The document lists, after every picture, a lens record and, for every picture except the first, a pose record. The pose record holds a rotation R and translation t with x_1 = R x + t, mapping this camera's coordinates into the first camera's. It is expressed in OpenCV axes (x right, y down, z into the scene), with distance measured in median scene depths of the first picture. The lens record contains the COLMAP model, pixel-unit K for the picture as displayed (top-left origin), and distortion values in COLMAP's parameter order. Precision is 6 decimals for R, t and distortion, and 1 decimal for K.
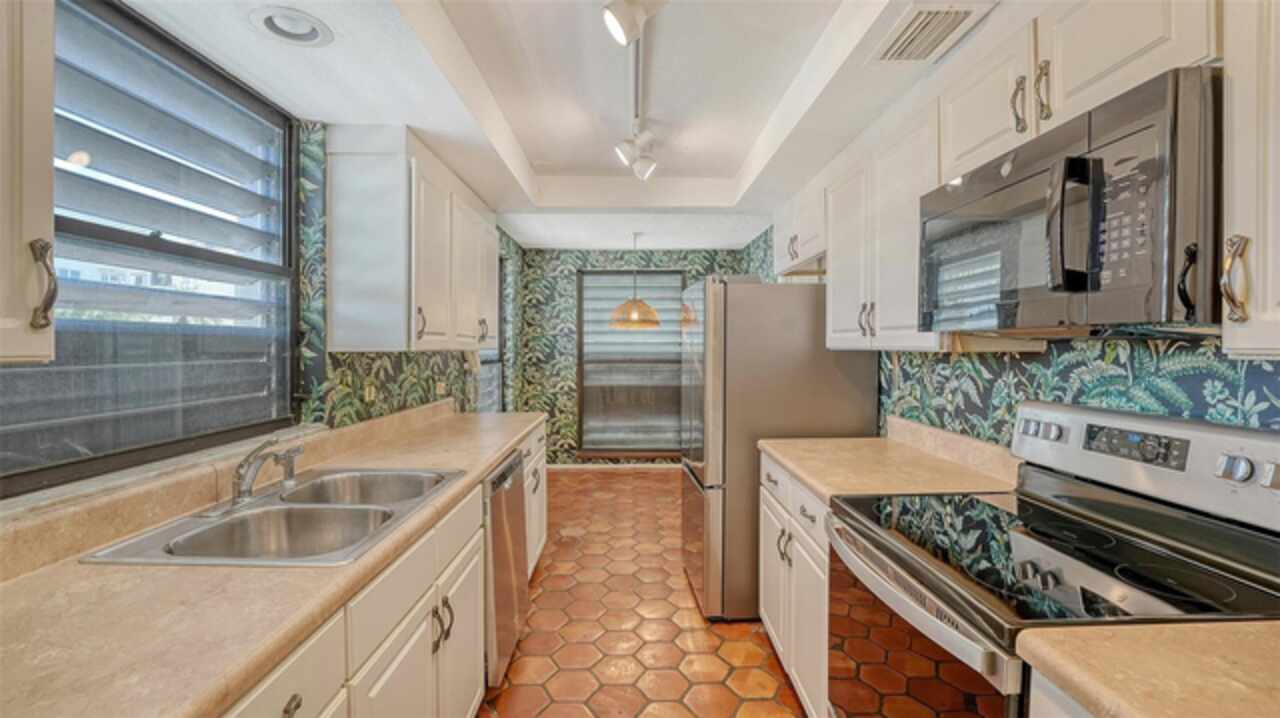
lens RADIAL K [[556.1, 0, 636.9], [0, 556.1, 352.5], [0, 0, 1]] dist [-0.015463, -0.000451]
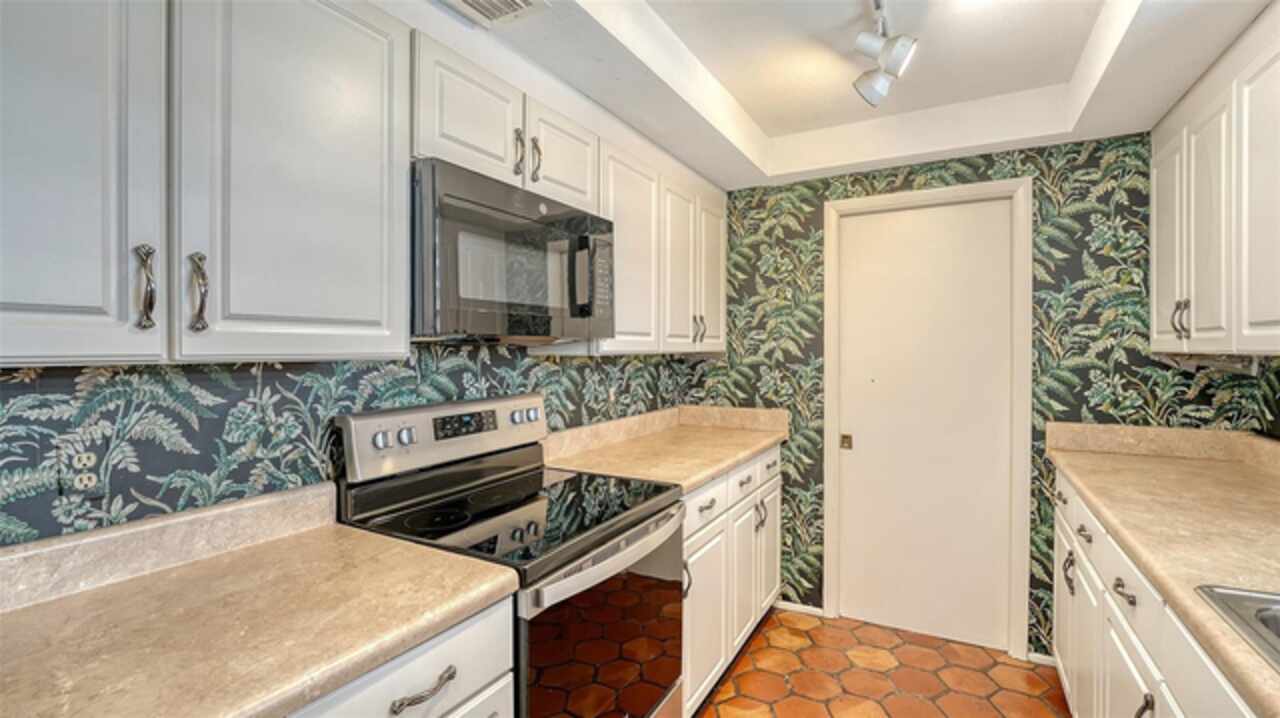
lens RADIAL K [[556.1, 0, 648.6], [0, 556.1, 352.1], [0, 0, 1]] dist [-0.015463, -0.000451]
pose [[-0.866218, 0.000053, 0.499667, -0.137536], [0.010795, 0.999769, 0.018608, -0.024255], [-0.499550, 0.021513, -0.866018, 1.629276]]
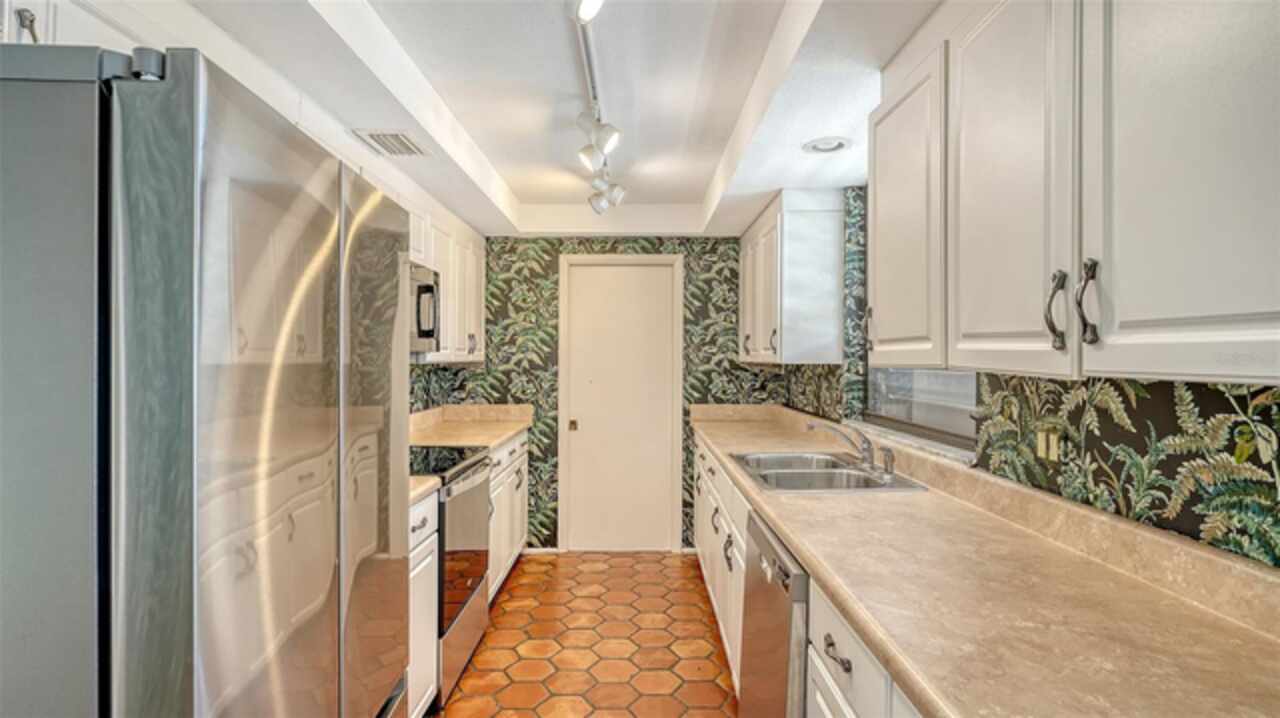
lens RADIAL K [[624.0, 0, 640.4], [0, 624.0, 356.9], [0, 0, 1]] dist [0.000122, -0.000023]
pose [[-0.999856, -0.000901, 0.016965, -0.142937], [-0.000665, 0.999903, 0.013931, -0.035092], [-0.016976, 0.013918, -0.999759, 2.104215]]
